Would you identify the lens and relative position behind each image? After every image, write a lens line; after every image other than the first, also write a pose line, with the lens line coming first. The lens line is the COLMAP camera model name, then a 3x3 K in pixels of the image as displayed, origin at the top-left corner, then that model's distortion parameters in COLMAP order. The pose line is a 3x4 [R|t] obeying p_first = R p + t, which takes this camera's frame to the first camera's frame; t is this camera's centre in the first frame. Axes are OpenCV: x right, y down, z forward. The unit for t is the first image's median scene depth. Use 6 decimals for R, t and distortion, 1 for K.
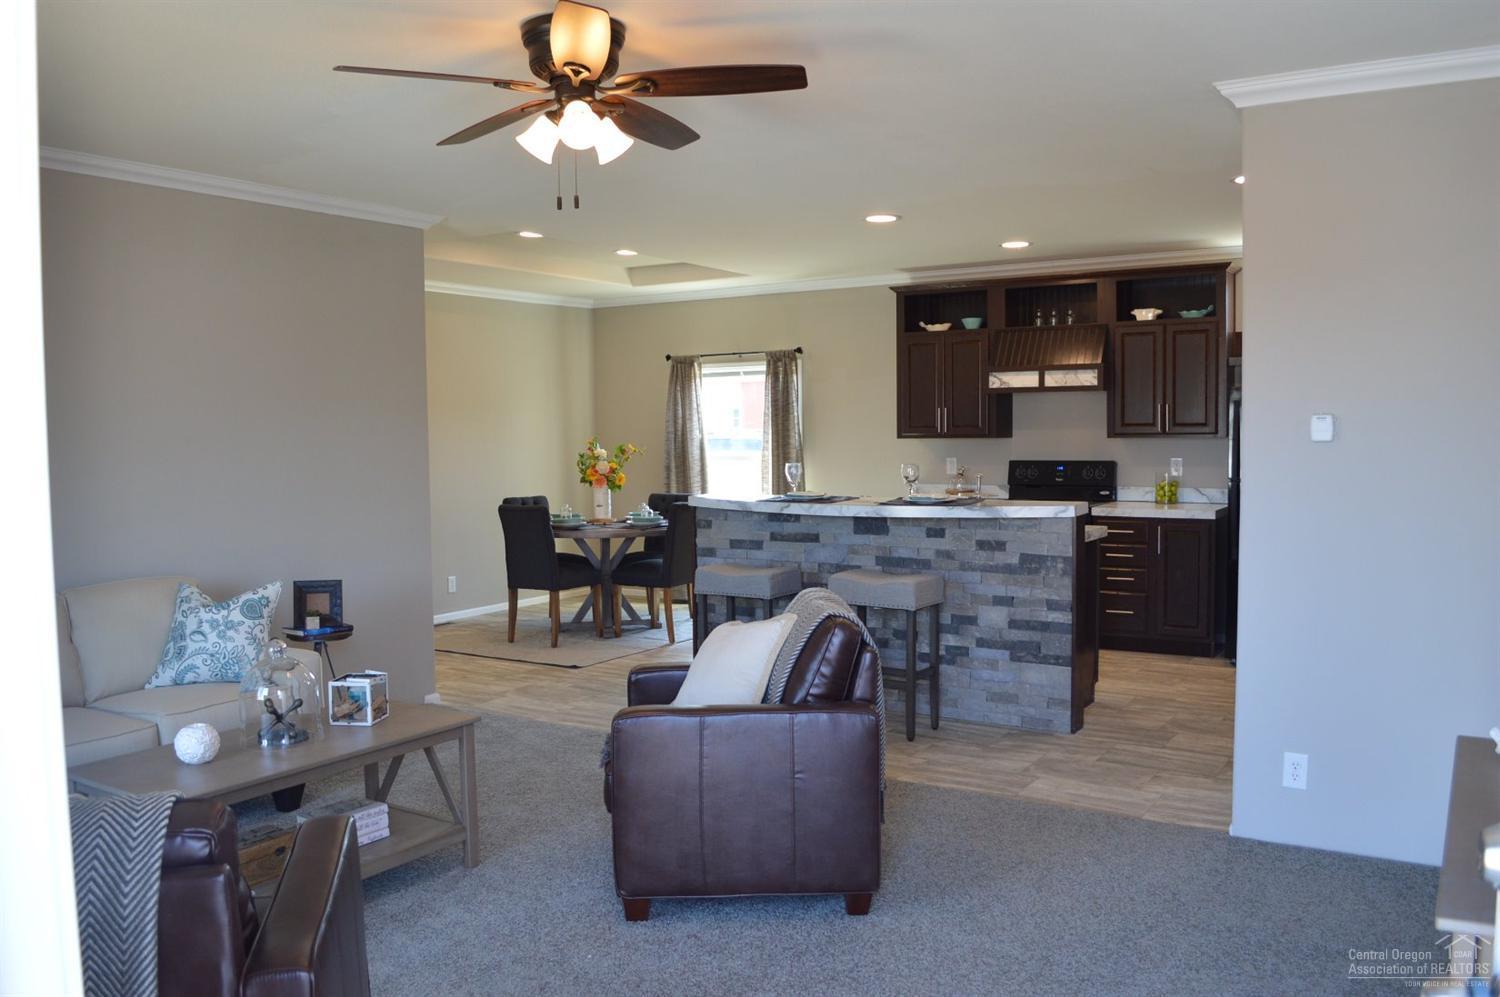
lens RADIAL K [[1196.0, 0, 751.7], [0, 1196.0, 498.1], [0, 0, 1]] dist [-0.075383, 0.000321]
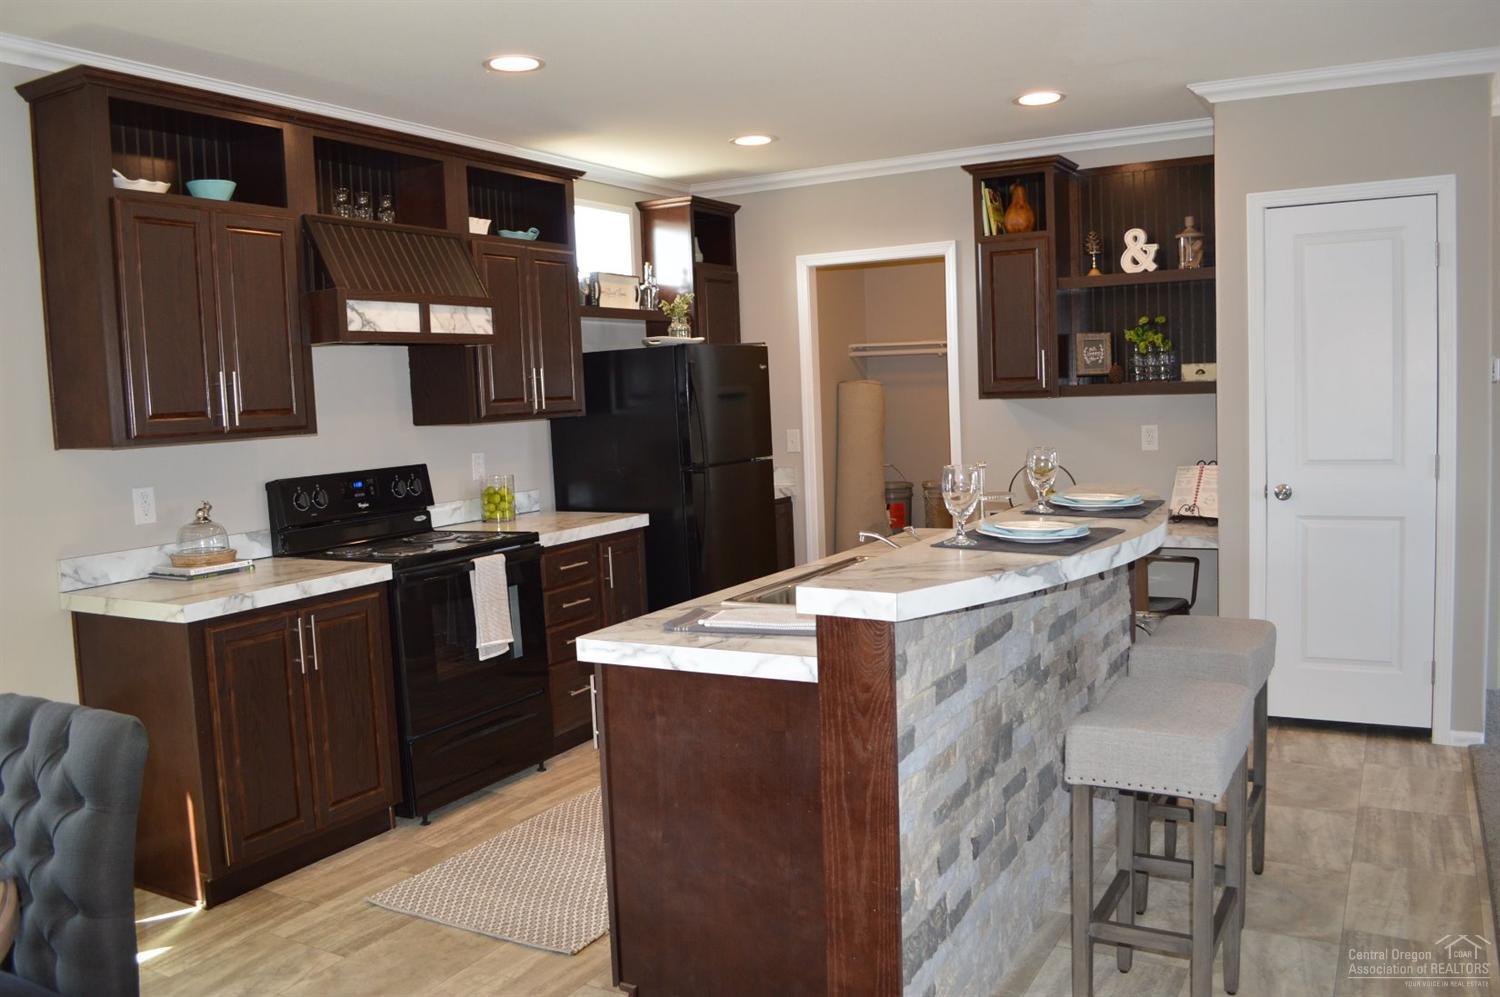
lens RADIAL K [[1196.0, 0, 754.3], [0, 1196.0, 504.8], [0, 0, 1]] dist [-0.075383, 0.000321]
pose [[-0.063113, -0.082908, 0.994557, -0.406213], [0.097660, 0.991248, 0.088829, -0.063648], [-0.993217, 0.102734, -0.054464, 1.157350]]
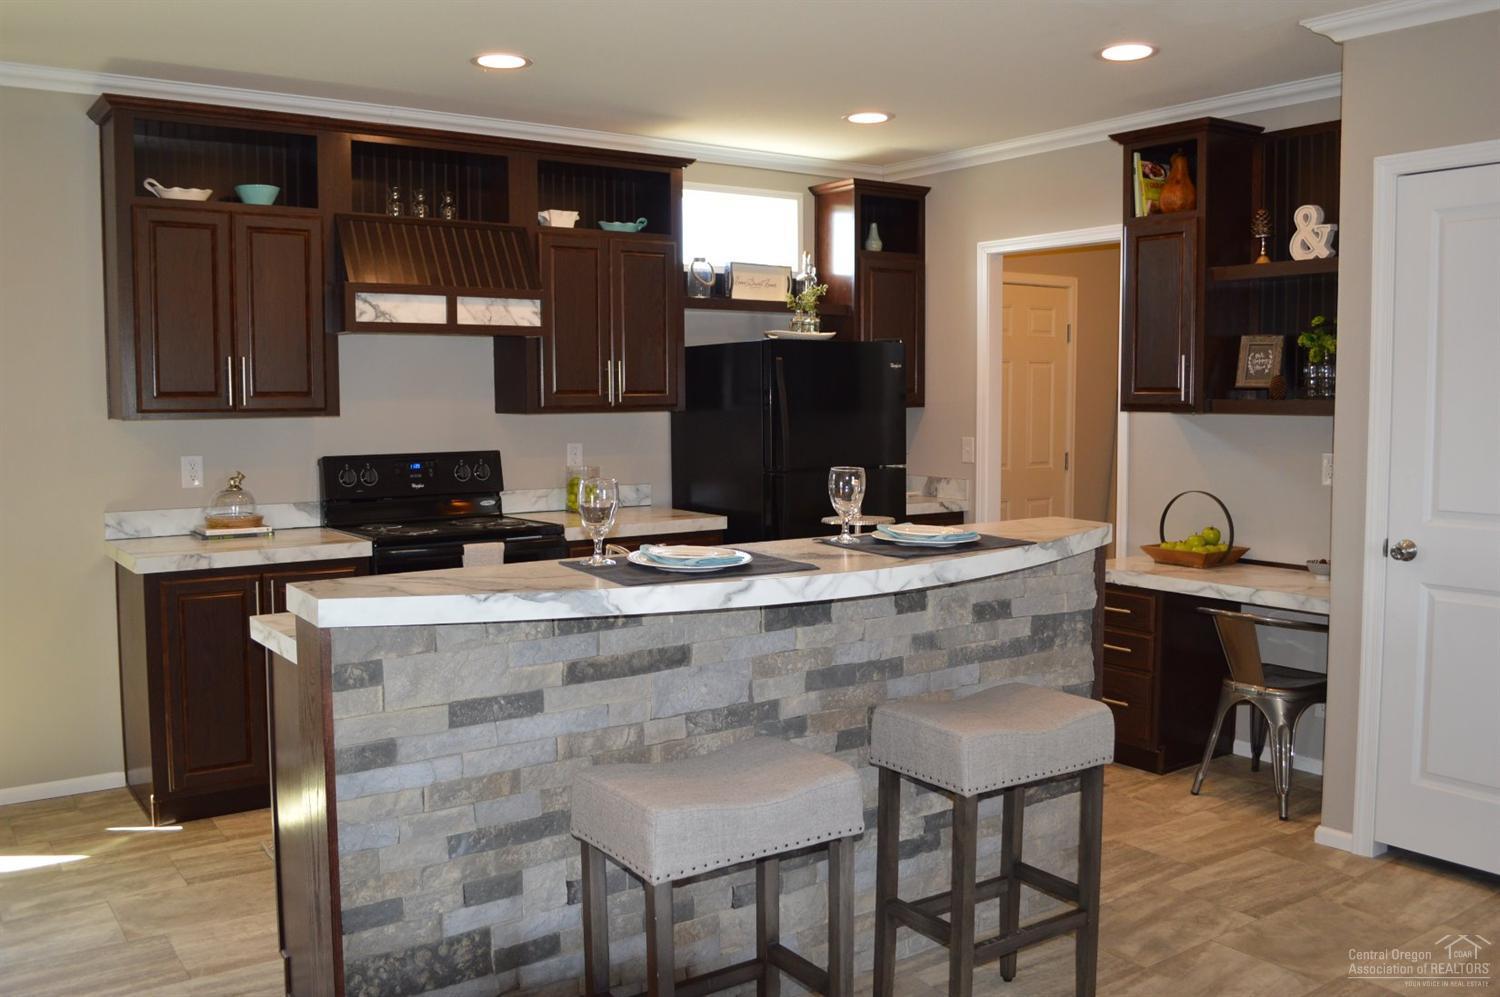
lens RADIAL K [[1301.2, 0, 751.6], [0, 1301.2, 496.3], [0, 0, 1]] dist [-0.066187, 0.002845]
pose [[0.369738, -0.064896, 0.926867, -0.365115], [0.053112, 0.997403, 0.048647, -0.044373], [-0.927617, 0.031241, 0.372225, 0.835254]]
